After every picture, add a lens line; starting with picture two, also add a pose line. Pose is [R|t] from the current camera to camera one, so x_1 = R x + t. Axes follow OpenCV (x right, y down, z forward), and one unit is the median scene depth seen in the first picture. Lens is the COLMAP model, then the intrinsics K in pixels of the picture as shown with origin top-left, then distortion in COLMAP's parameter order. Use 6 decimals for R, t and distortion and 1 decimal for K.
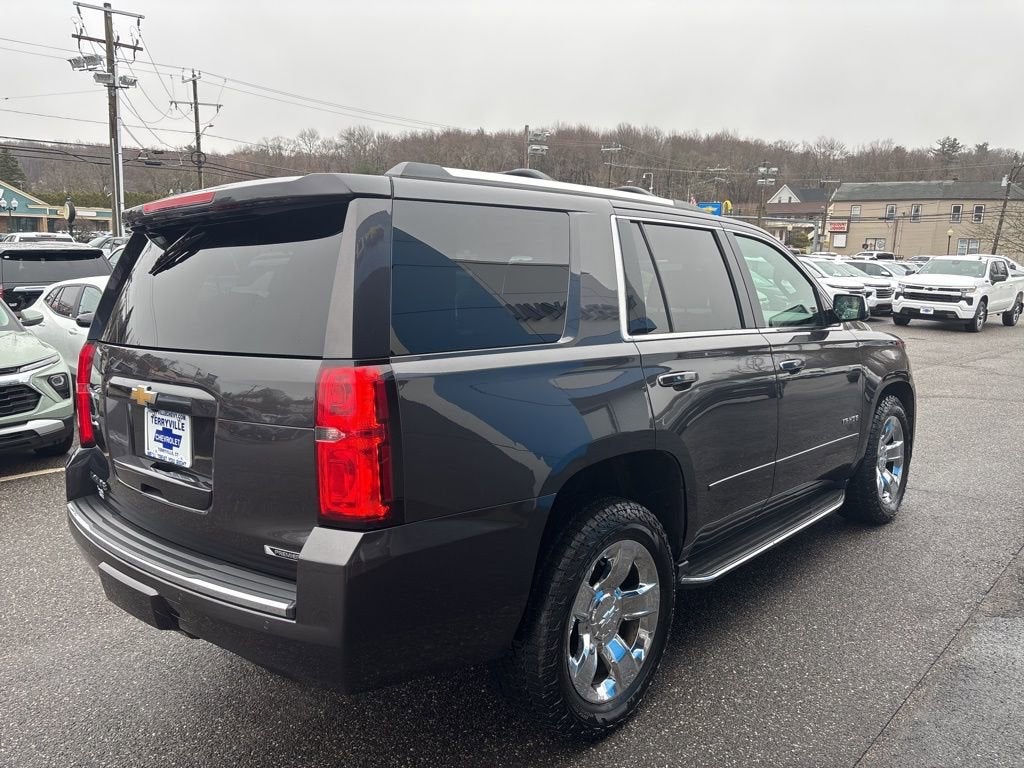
lens RADIAL K [[781.1, 0, 509.6], [0, 781.1, 389.6], [0, 0, 1]] dist [0.040727, -0.046295]
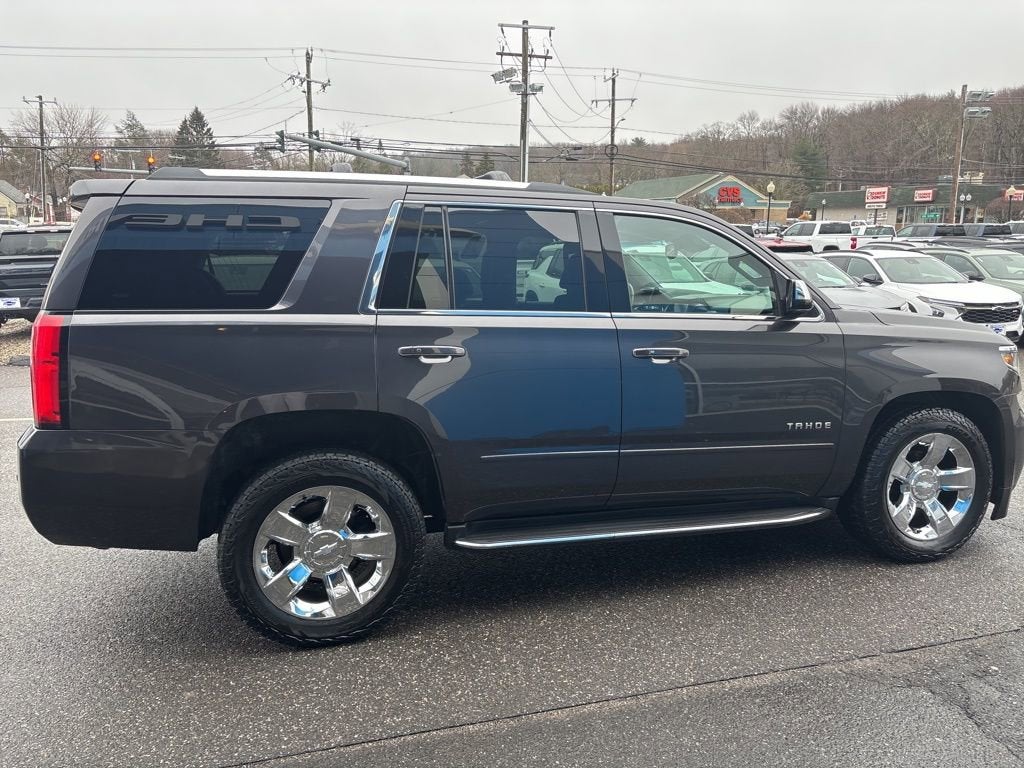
lens RADIAL K [[781.1, 0, 510.8], [0, 781.1, 385.5], [0, 0, 1]] dist [0.040727, -0.046295]
pose [[0.851383, 0.088961, -0.516946, 0.105131], [-0.081945, 0.995971, 0.036437, -0.001835], [0.518104, 0.011340, 0.855242, 0.016529]]
